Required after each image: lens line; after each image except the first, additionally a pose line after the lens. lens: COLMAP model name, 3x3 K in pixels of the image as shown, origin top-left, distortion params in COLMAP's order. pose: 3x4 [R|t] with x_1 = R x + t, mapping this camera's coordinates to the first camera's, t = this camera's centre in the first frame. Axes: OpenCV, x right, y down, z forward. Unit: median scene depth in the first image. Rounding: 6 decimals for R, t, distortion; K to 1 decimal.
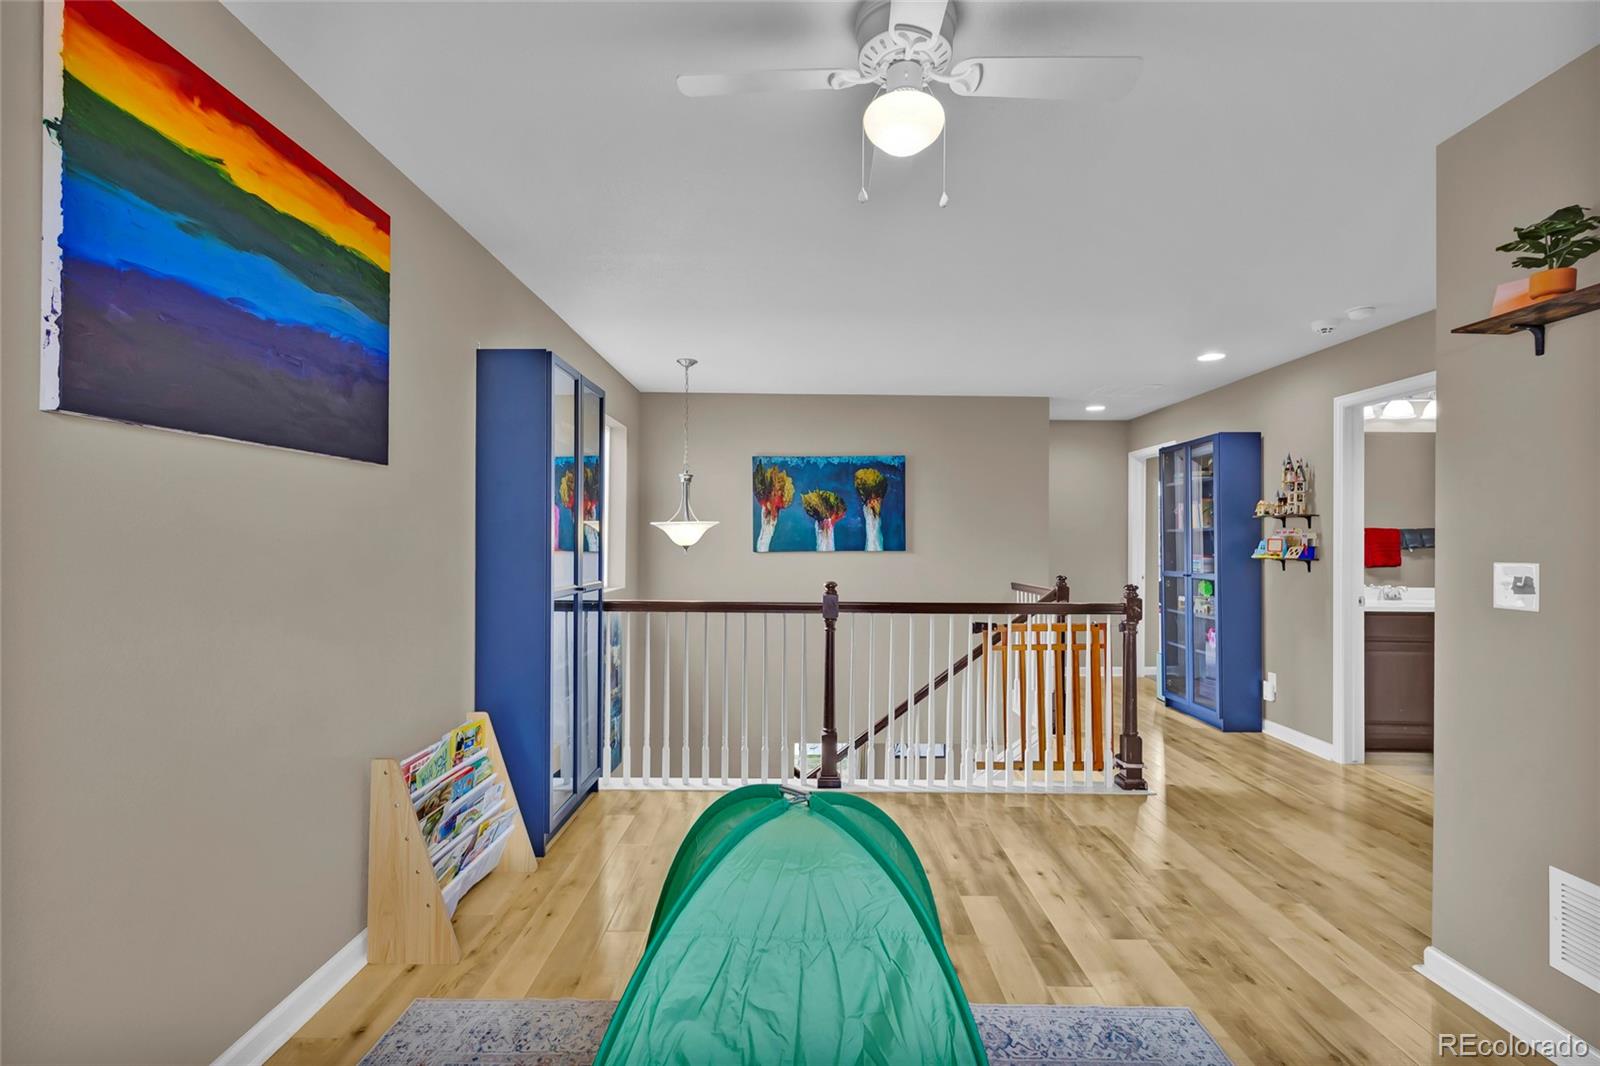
lens RADIAL K [[758.8, 0, 796.4], [0, 758.8, 538.0], [0, 0, 1]] dist [0.016210, -0.005918]
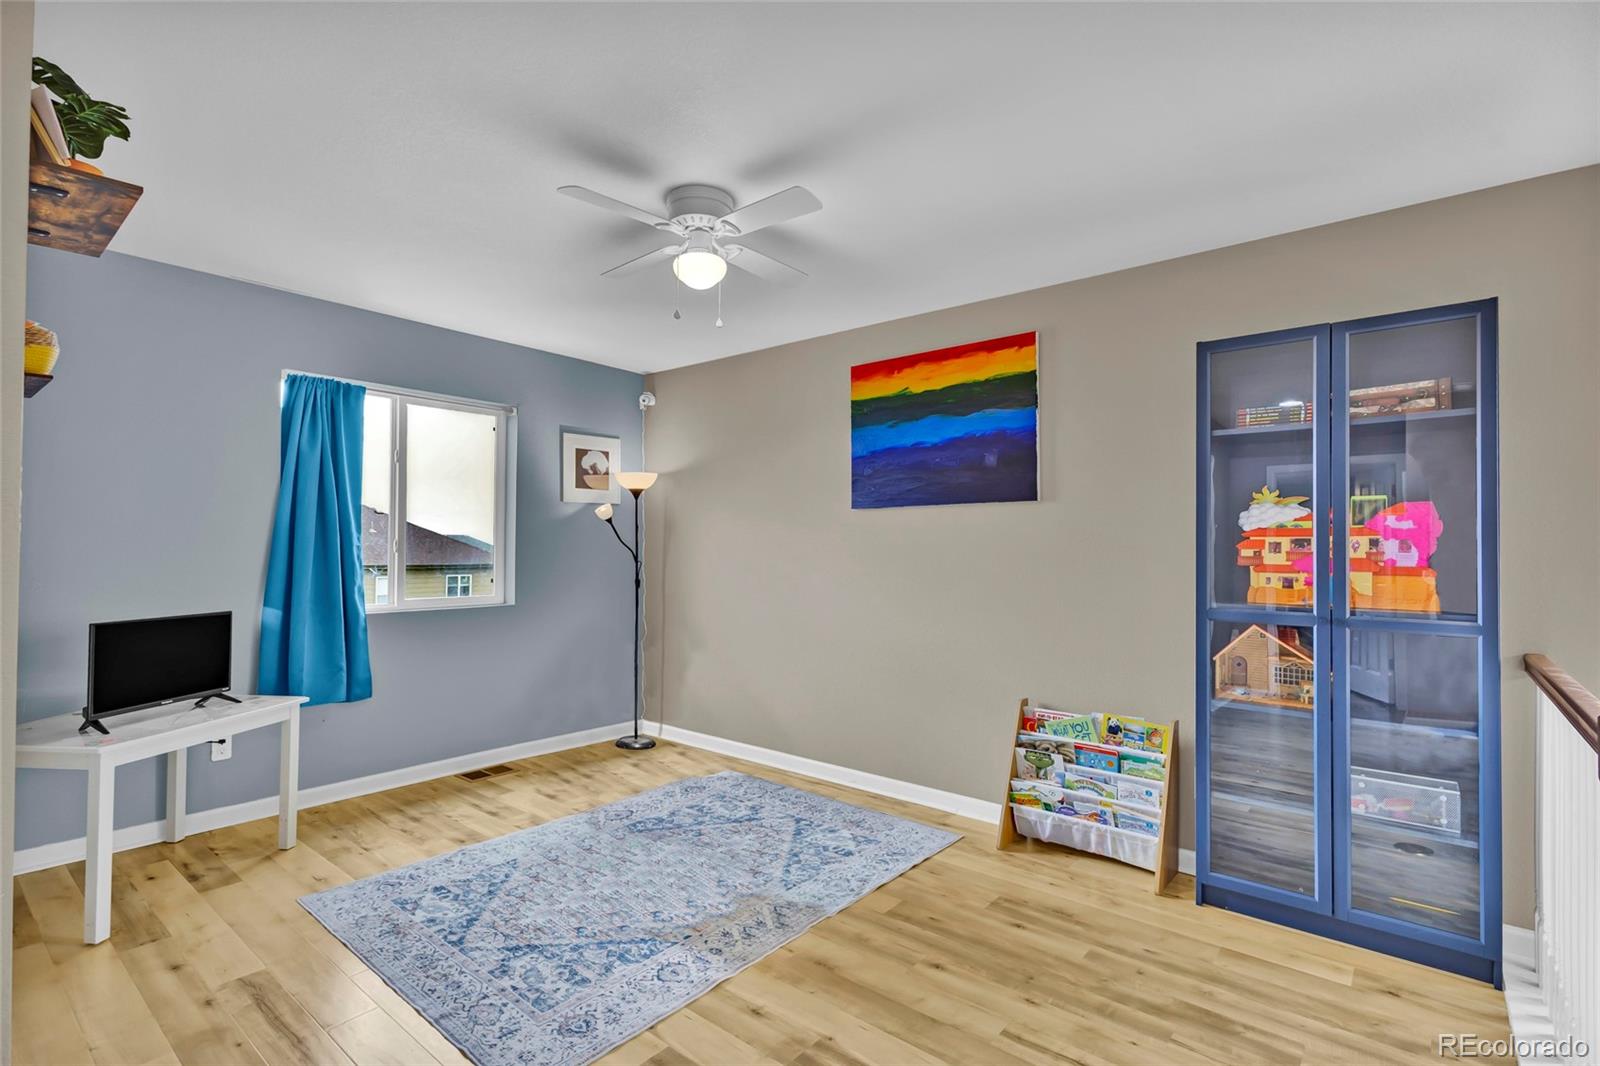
lens RADIAL K [[758.8, 0, 796.5], [0, 758.8, 536.5], [0, 0, 1]] dist [0.016210, -0.005918]
pose [[-0.641112, -0.028583, -0.766915, 1.064096], [-0.012380, 0.999561, -0.026905, 0.021998], [0.767348, -0.007755, -0.641184, 1.932006]]
